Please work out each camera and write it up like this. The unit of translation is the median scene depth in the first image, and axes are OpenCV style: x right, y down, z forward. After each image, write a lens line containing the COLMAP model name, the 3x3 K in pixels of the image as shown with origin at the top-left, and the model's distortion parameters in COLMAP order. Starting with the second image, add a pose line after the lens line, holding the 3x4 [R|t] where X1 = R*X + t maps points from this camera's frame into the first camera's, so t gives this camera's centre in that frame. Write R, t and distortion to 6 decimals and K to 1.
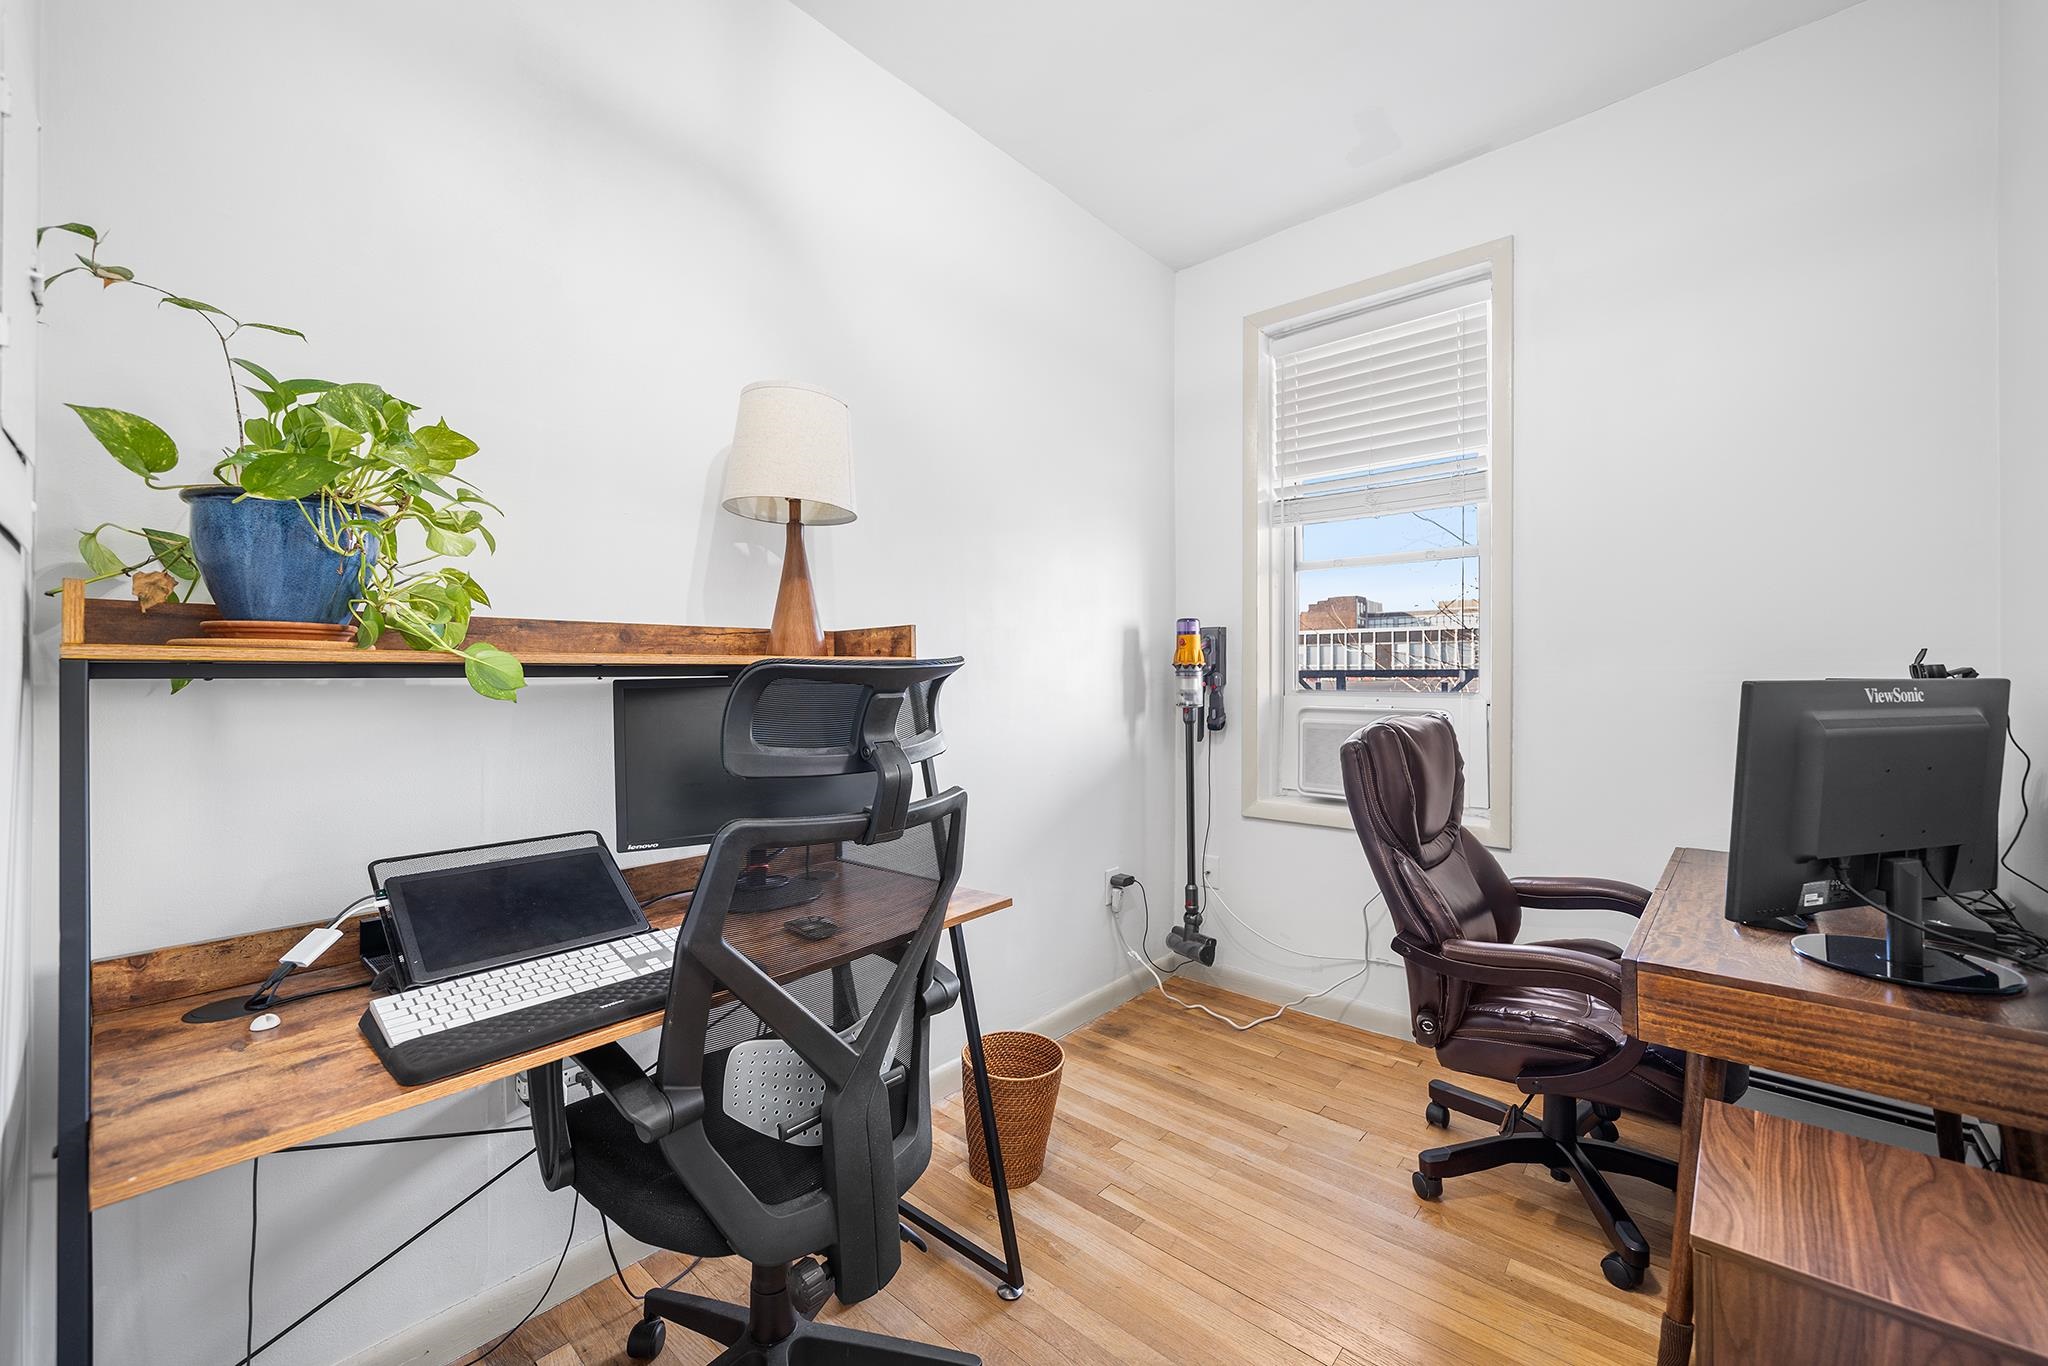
lens RADIAL K [[814.0, 0, 1026.3], [0, 814.0, 665.7], [0, 0, 1]] dist [-0.000367, -0.000052]
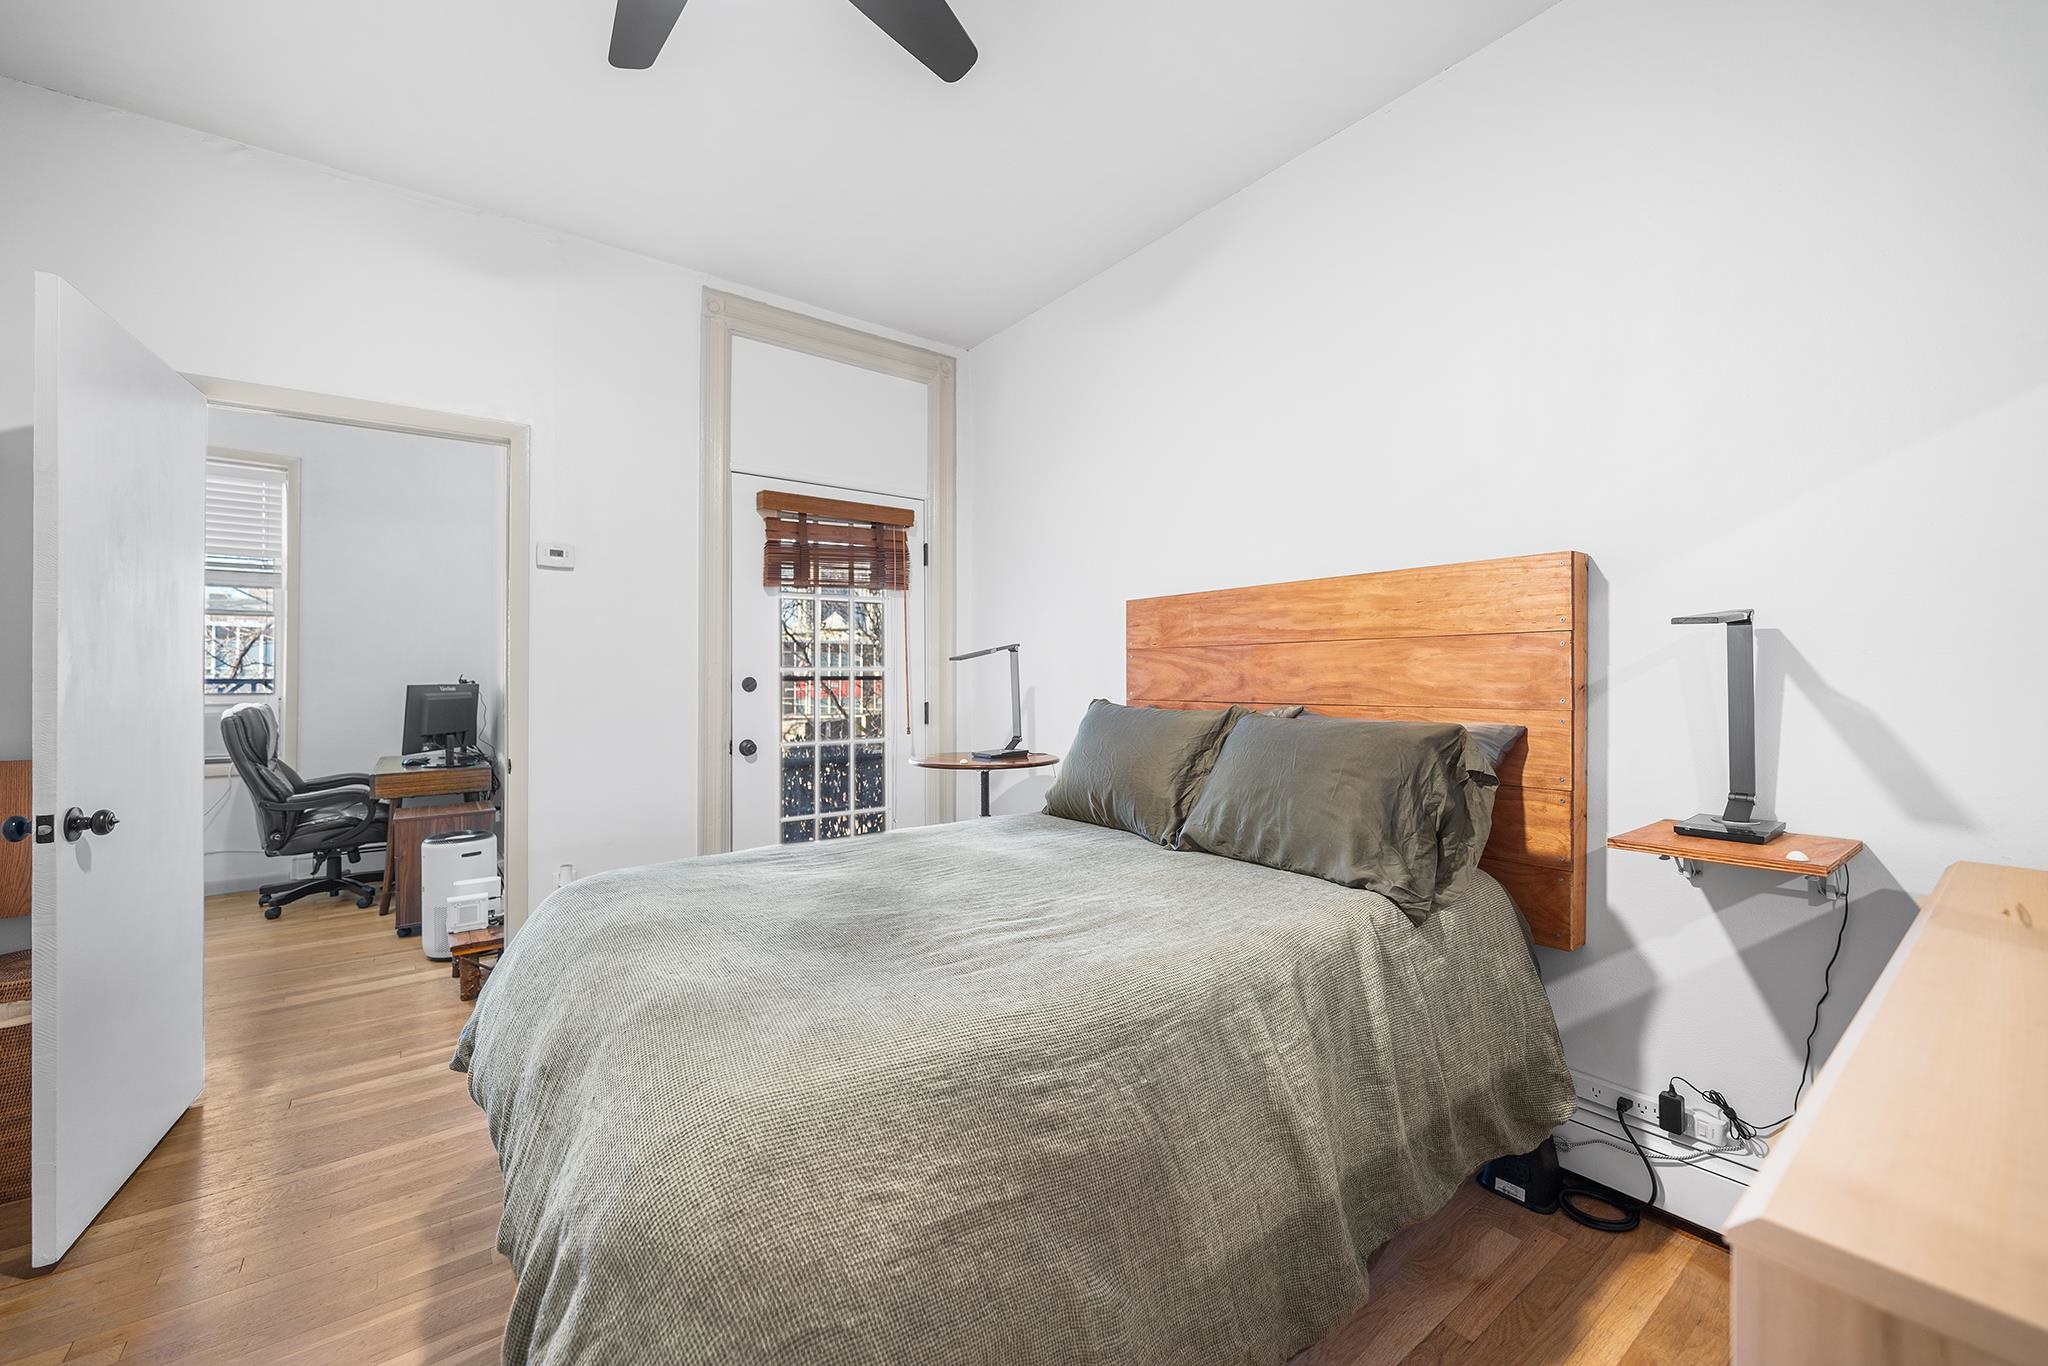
lens RADIAL K [[806.4, 0, 1020.7], [0, 806.4, 675.1], [0, 0, 1]] dist [-0.000728, -0.000117]
pose [[0.210386, 0.005555, 0.977603, -1.535929], [-0.008225, 0.999959, -0.003912, -0.023975], [-0.977584, -0.007218, 0.210423, -1.817429]]
